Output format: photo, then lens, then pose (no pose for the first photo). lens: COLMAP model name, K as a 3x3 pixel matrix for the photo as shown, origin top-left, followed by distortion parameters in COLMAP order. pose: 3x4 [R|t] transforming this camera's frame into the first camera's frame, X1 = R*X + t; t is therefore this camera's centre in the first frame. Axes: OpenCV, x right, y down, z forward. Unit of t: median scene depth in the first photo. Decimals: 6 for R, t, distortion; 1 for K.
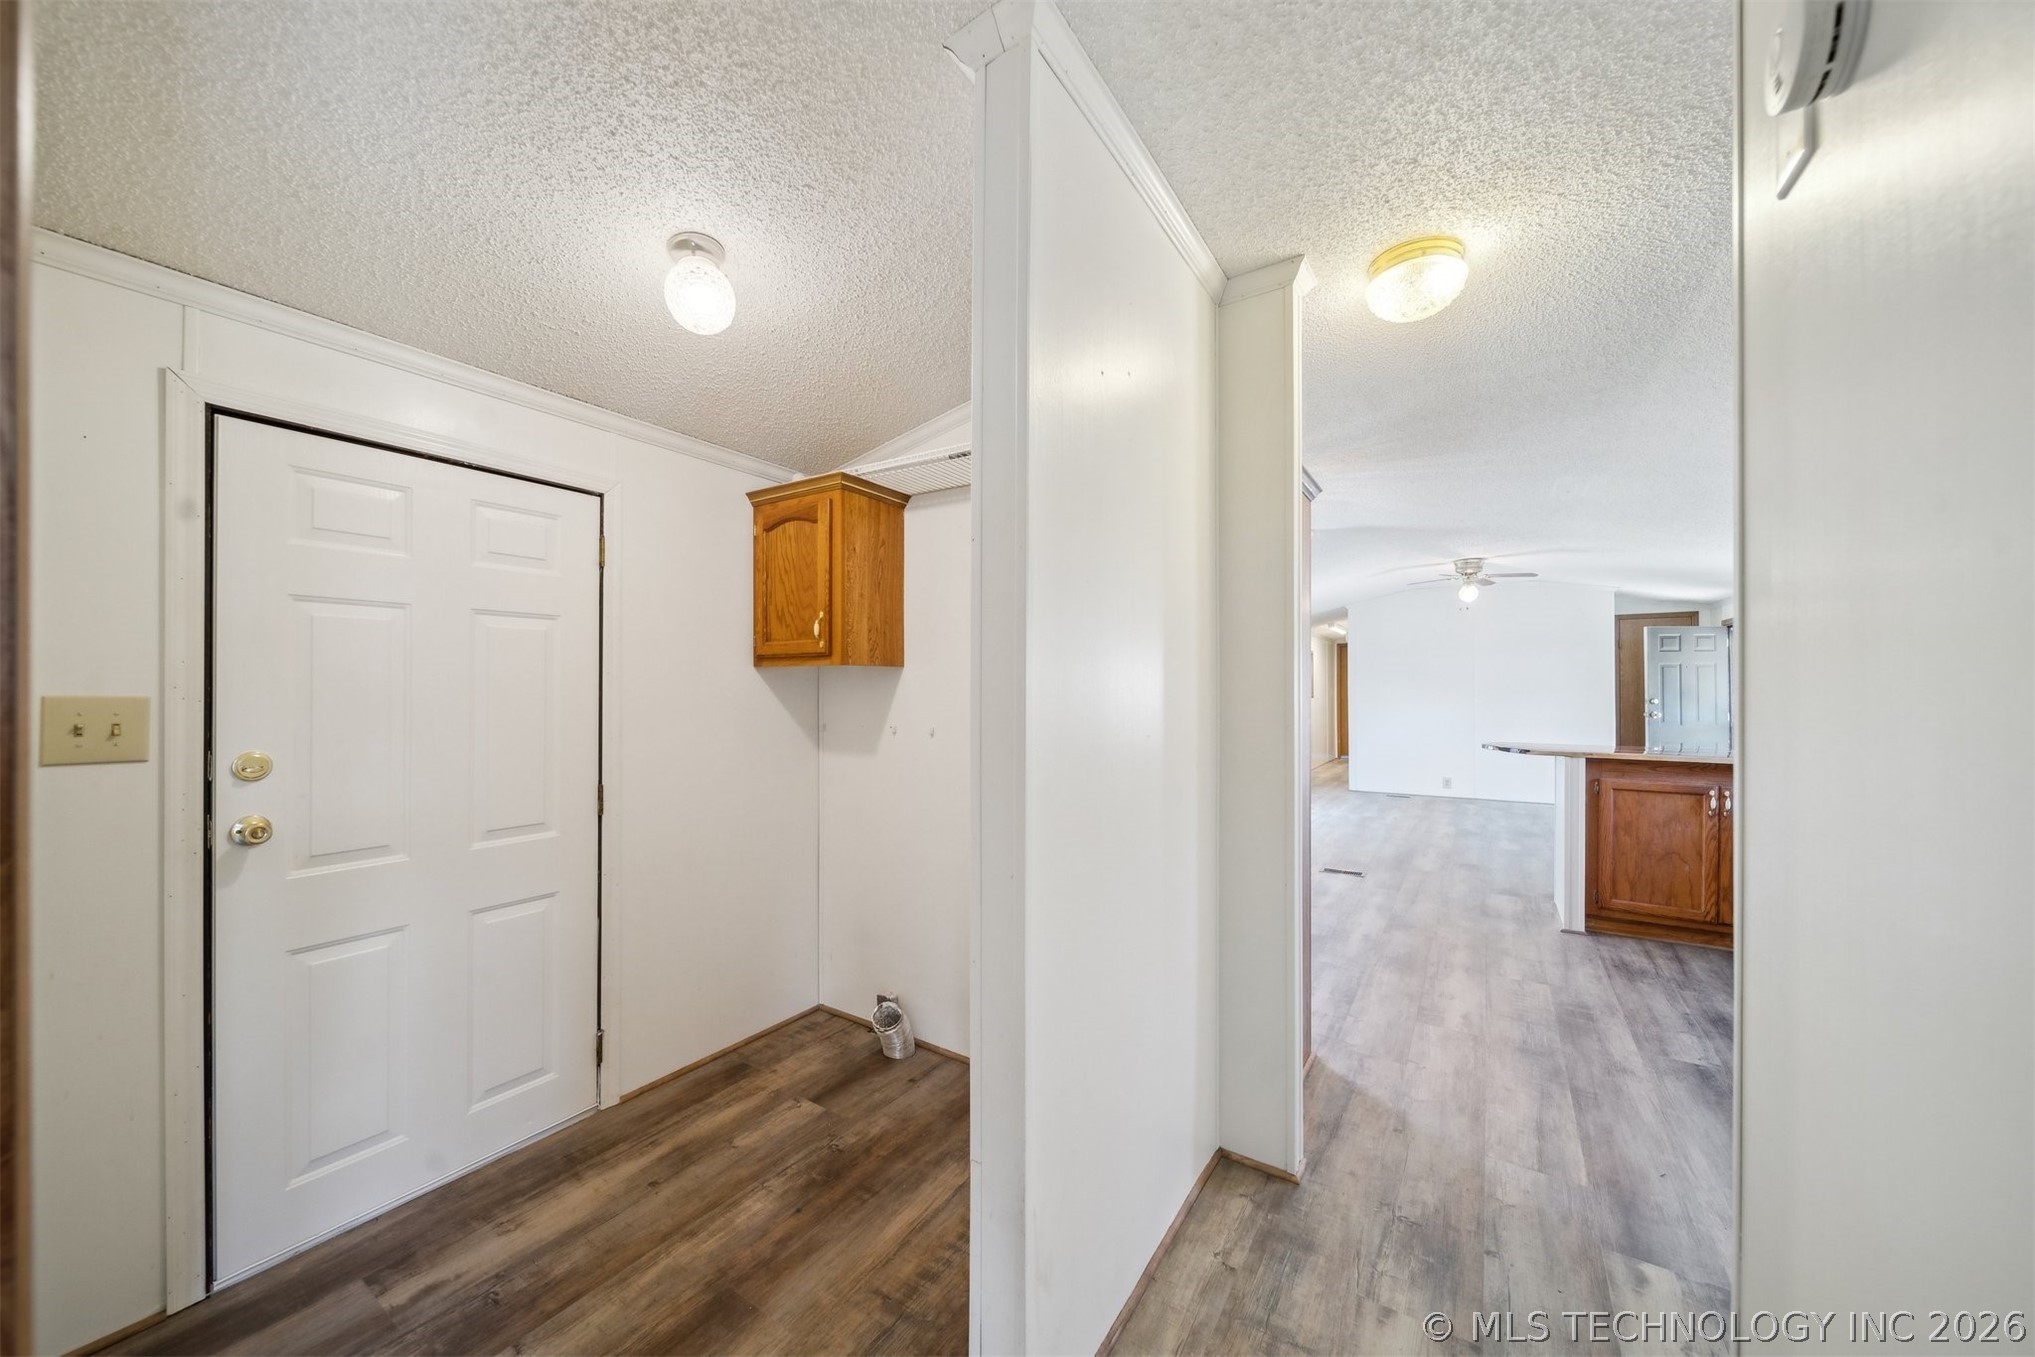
lens RADIAL K [[718.1, 0, 1007.1], [0, 718.1, 684.9], [0, 0, 1]] dist [-0.000089, -0.001993]
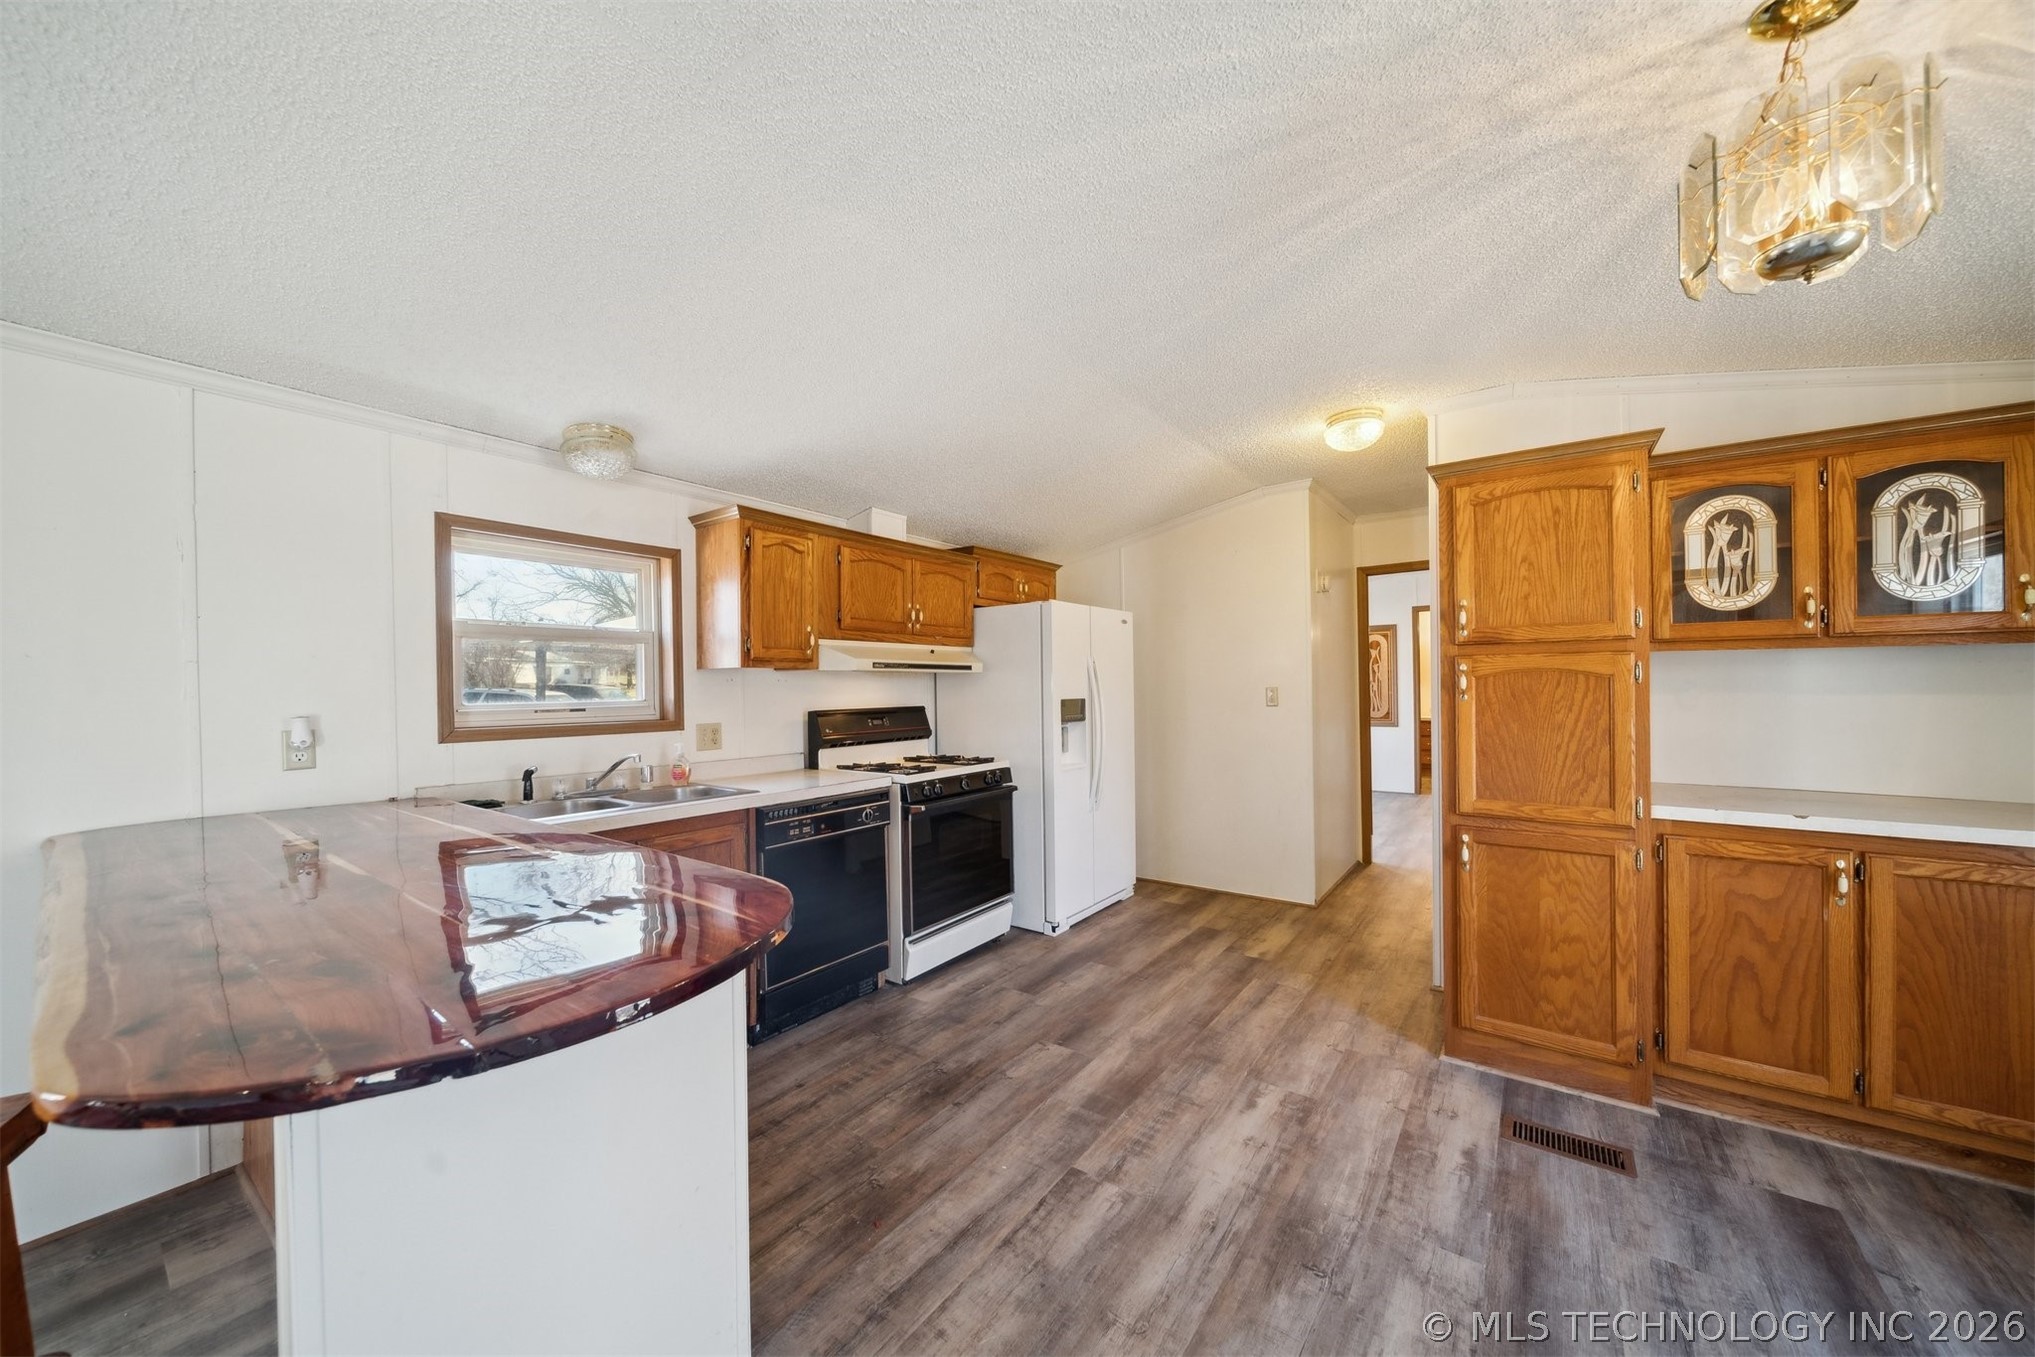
lens RADIAL K [[718.1, 0, 1007.1], [0, 718.1, 684.9], [0, 0, 1]] dist [-0.000089, -0.001993]
pose [[-0.998660, 0.011376, 0.050478, 0.640942], [0.011338, 0.999935, -0.001028, 0.005920], [-0.050486, -0.000454, -0.998725, 1.335193]]
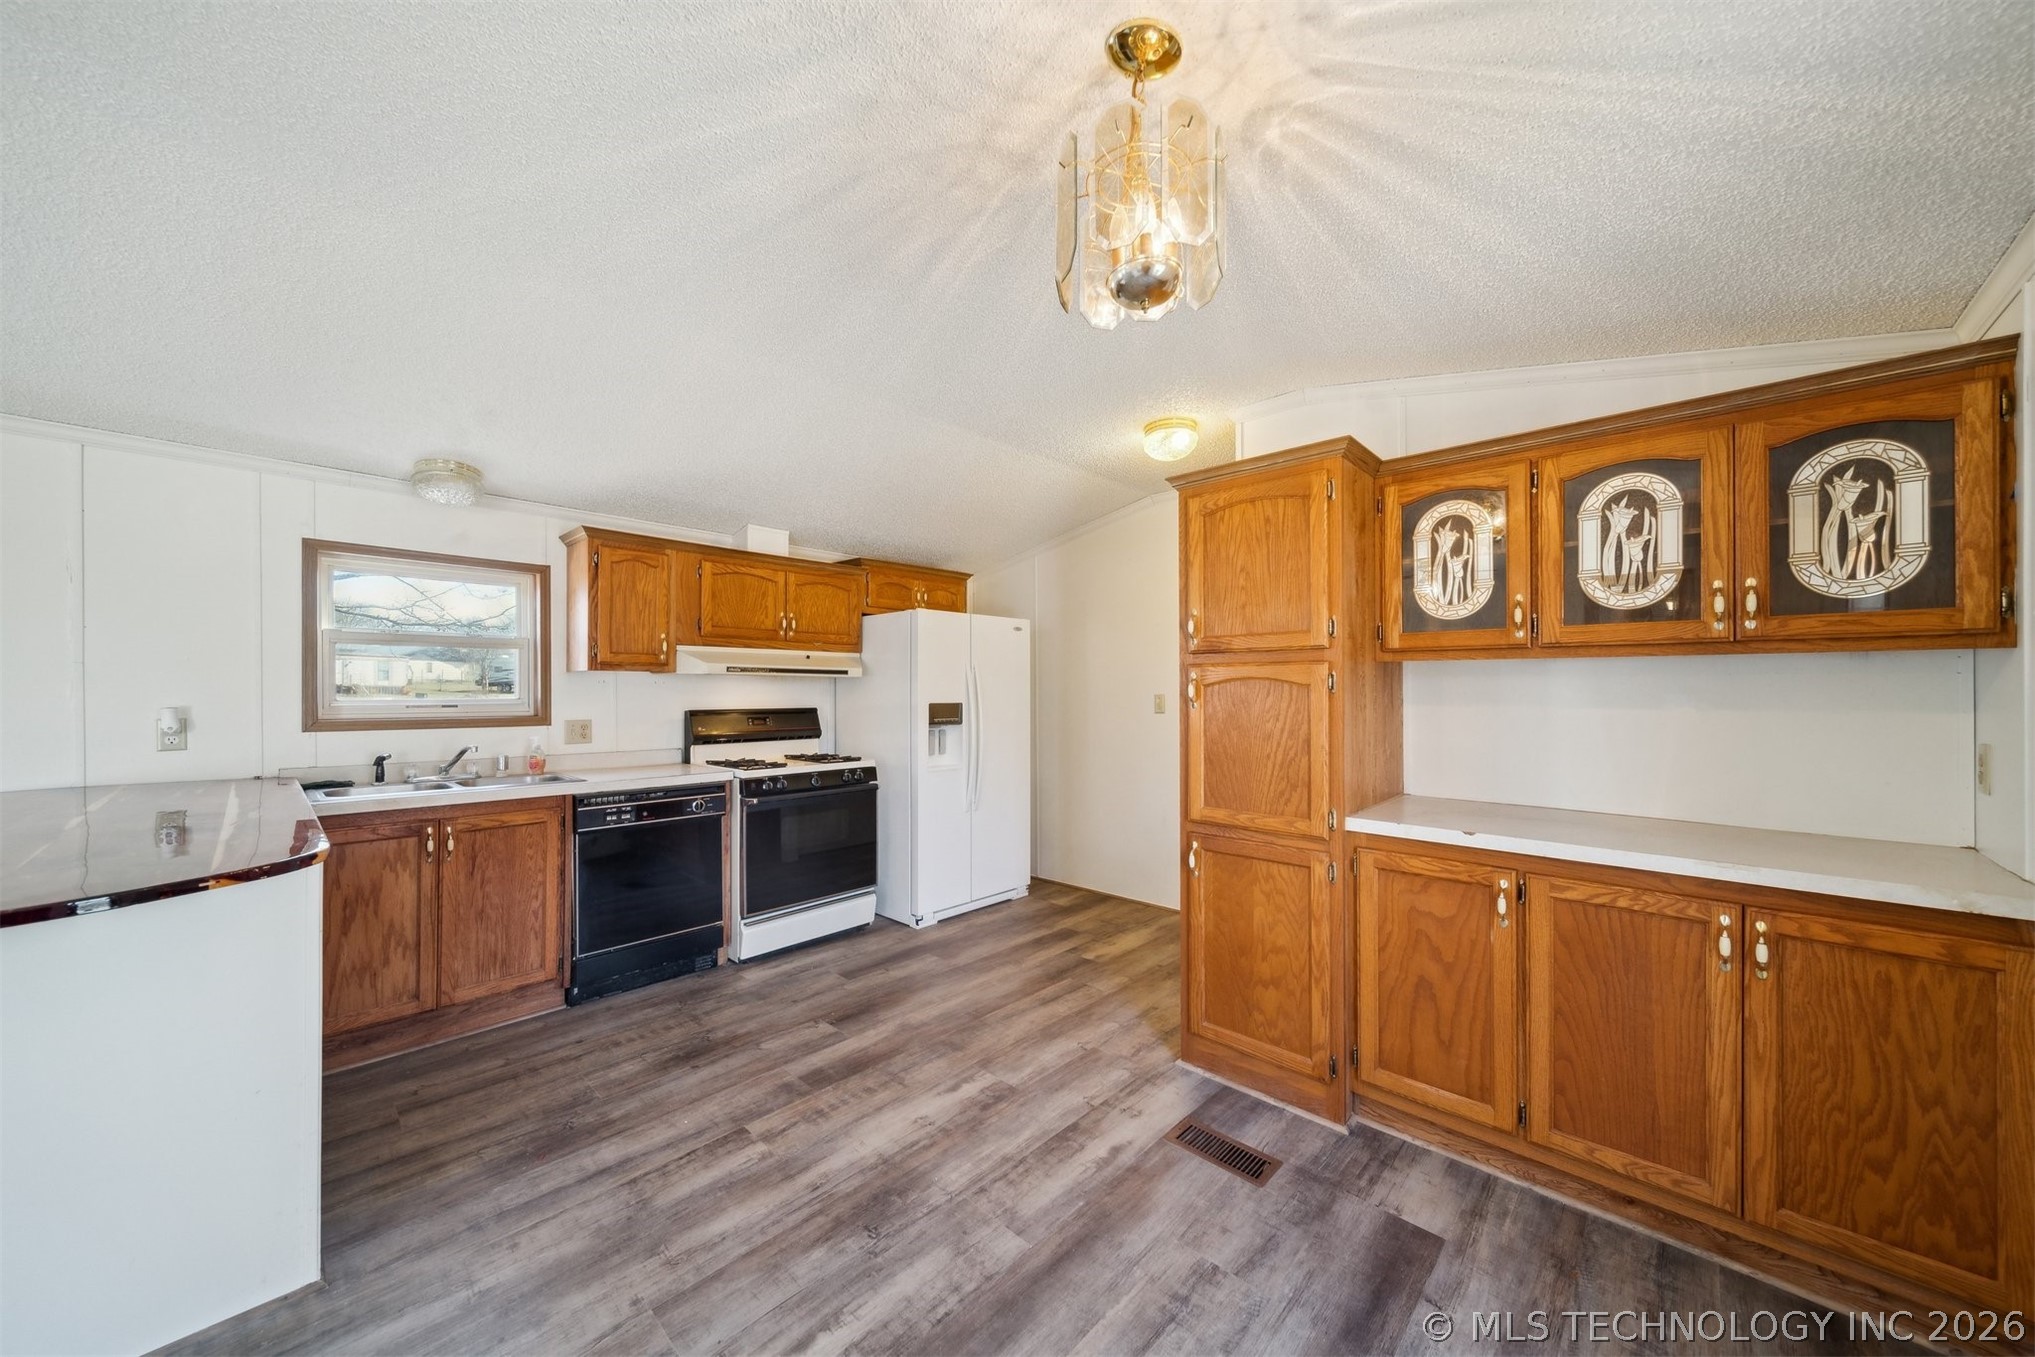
lens RADIAL K [[713.4, 0, 1006.2], [0, 713.4, 687.3], [0, 0, 1]] dist [0.002833, -0.000128]
pose [[-0.984349, 0.000542, 0.176231, 0.325940], [-0.000409, 0.999986, -0.005360, 0.008007], [-0.176232, -0.005348, -0.984334, 1.338388]]
